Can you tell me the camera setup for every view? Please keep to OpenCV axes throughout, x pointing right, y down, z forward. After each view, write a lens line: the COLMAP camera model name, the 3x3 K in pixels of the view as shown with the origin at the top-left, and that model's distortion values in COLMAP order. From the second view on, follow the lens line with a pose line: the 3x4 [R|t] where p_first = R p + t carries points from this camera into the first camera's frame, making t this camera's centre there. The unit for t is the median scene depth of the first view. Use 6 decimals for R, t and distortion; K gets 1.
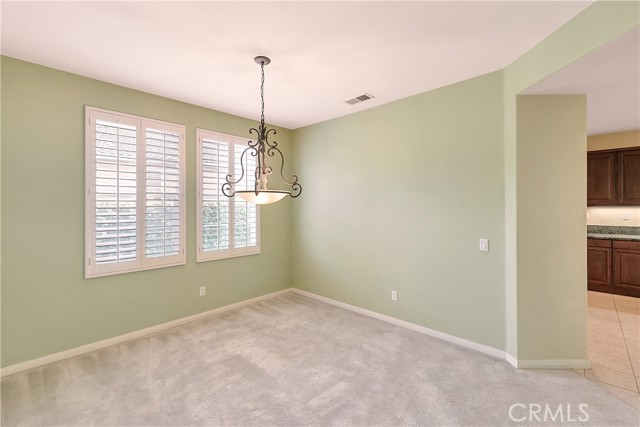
lens RADIAL K [[282.0, 0, 319.2], [0, 282.0, 208.6], [0, 0, 1]] dist [0.012420, -0.000285]
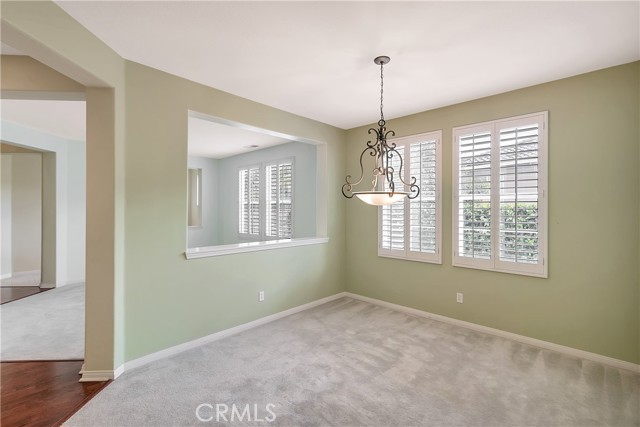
lens RADIAL K [[282.0, 0, 319.2], [0, 282.0, 208.6], [0, 0, 1]] dist [0.012420, -0.000285]
pose [[0.010765, -0.005568, -0.999927, 0.554537], [-0.012672, 0.999903, -0.005704, 0.006437], [0.999862, 0.012733, 0.010694, 0.541740]]
